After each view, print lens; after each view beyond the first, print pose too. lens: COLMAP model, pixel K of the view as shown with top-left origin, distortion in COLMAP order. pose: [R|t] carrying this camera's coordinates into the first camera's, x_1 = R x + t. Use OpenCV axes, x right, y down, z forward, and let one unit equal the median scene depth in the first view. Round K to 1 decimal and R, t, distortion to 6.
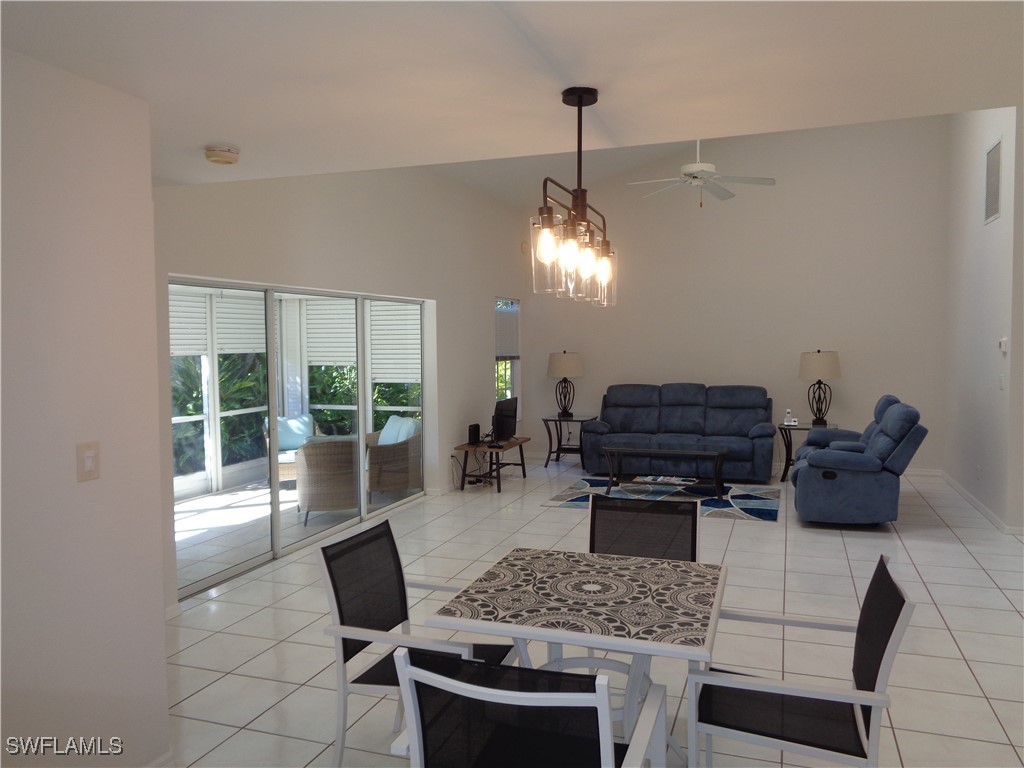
lens RADIAL K [[767.8, 0, 512.0], [0, 767.8, 384.0], [0, 0, 1]] dist [0.003246, 0.002975]
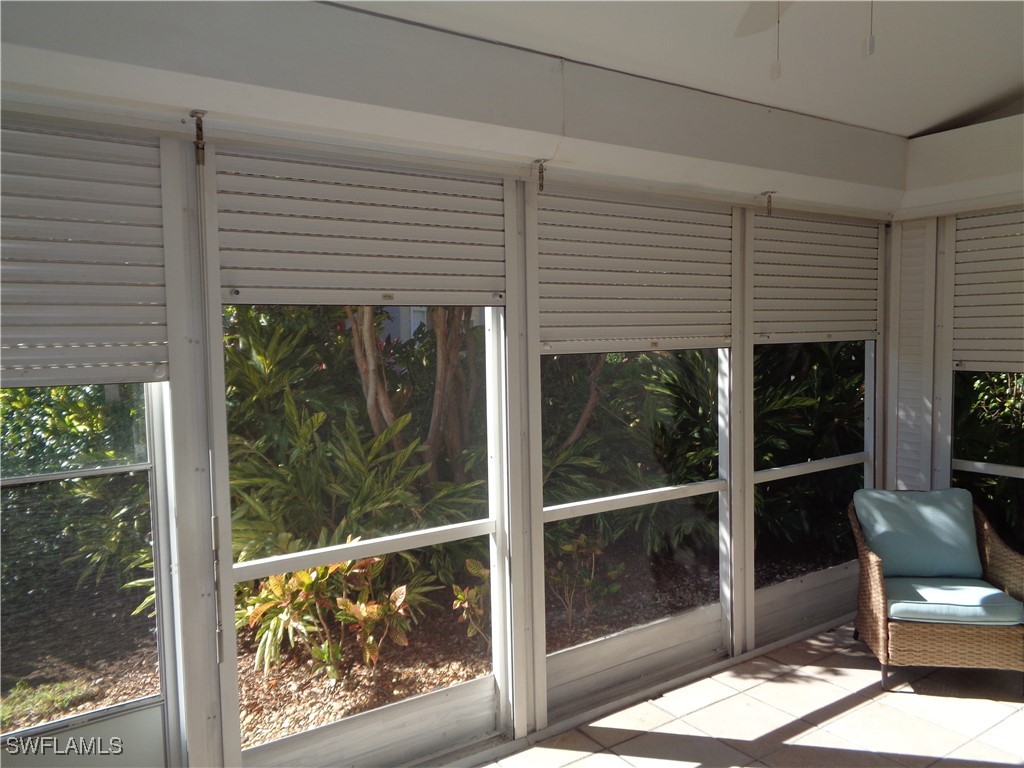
lens RADIAL K [[767.8, 0, 512.0], [0, 767.8, 384.0], [0, 0, 1]] dist [0.003246, 0.002975]
pose [[0.806030, 0.034019, -0.590897, -0.241429], [-0.022884, 0.999392, 0.026321, -0.025604], [0.591433, -0.007694, 0.806318, 0.581237]]
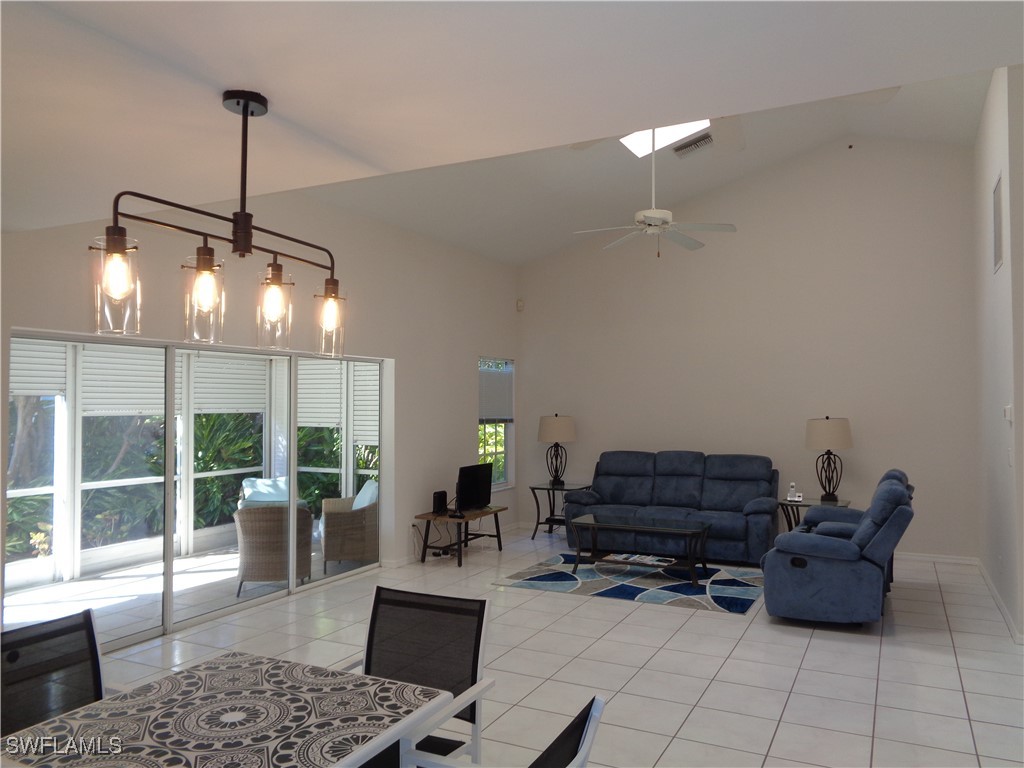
lens RADIAL K [[765.2, 0, 512.0], [0, 765.2, 384.0], [0, 0, 1]] dist [0.012026, -0.004357]
pose [[0.992520, 0.006059, -0.121929, 0.146169], [-0.016098, 0.996542, -0.081521, -0.003259], [0.121013, 0.082874, 0.989185, 0.074779]]
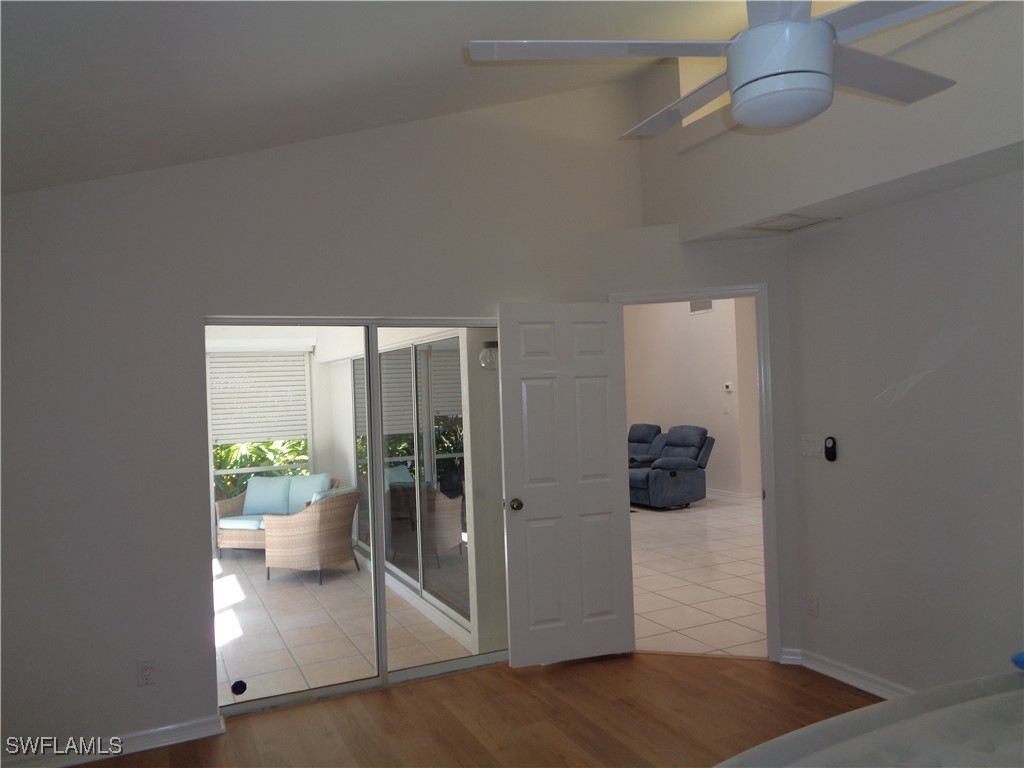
lens RADIAL K [[741.9, 0, 512.0], [0, 741.9, 384.0], [0, 0, 1]] dist [0.001942, 0.000979]
pose [[0.699470, -0.005074, 0.714644, -0.623804], [0.072707, 0.995292, -0.064097, 0.009015], [-0.710954, 0.096793, 0.696545, 0.140671]]
